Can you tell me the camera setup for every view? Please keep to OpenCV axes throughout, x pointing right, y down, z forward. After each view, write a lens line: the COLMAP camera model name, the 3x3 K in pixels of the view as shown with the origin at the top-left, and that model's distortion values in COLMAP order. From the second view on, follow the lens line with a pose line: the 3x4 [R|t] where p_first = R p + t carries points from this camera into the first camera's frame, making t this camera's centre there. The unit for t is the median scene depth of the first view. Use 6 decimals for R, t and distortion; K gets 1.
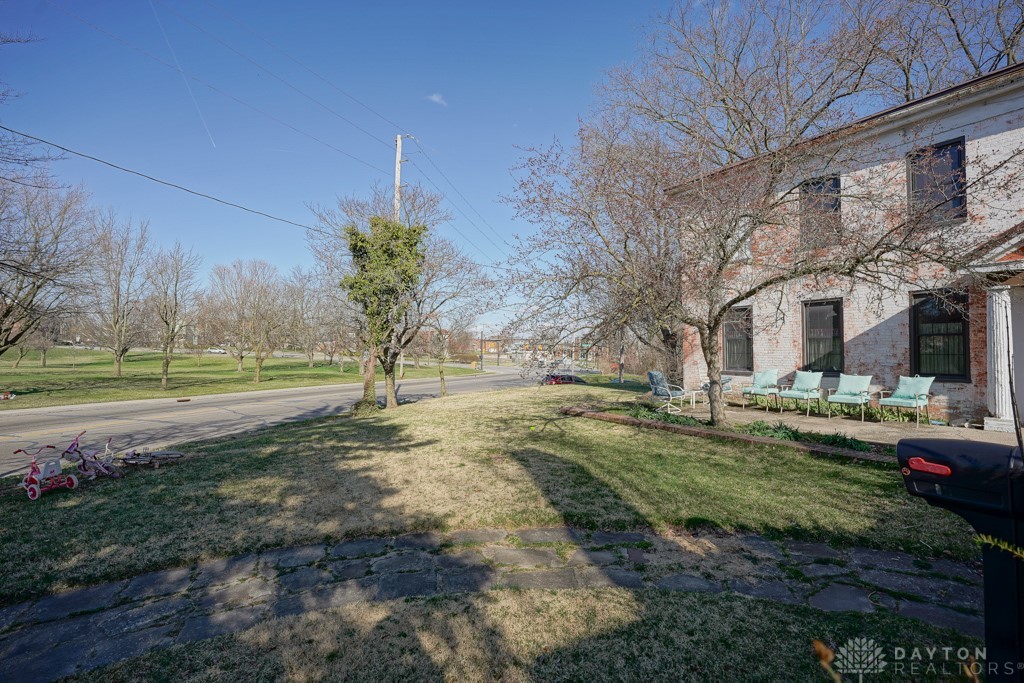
lens RADIAL K [[478.4, 0, 512.0], [0, 478.4, 341.5], [0, 0, 1]] dist [-0.017904, -0.000118]
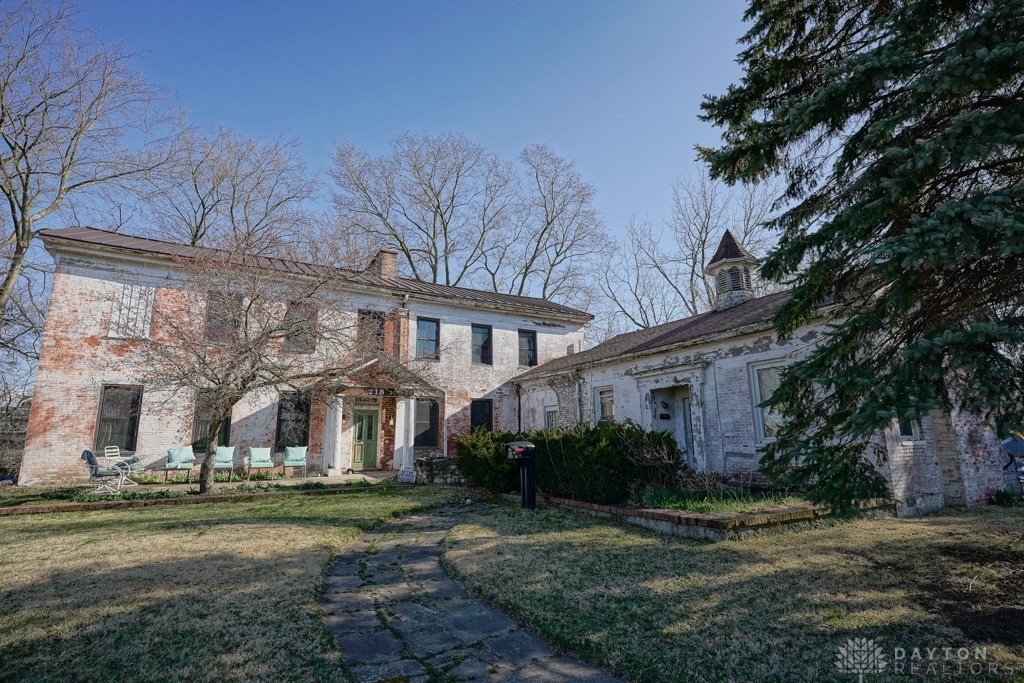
lens RADIAL K [[482.1, 0, 512.0], [0, 482.1, 341.5], [0, 0, 1]] dist [0.000010, 0.000010]
pose [[0.016272, 0.205899, 0.978438, -0.679456], [-0.008084, 0.978563, -0.205791, 0.049921], [-0.999835, -0.004561, 0.017588, 0.235218]]
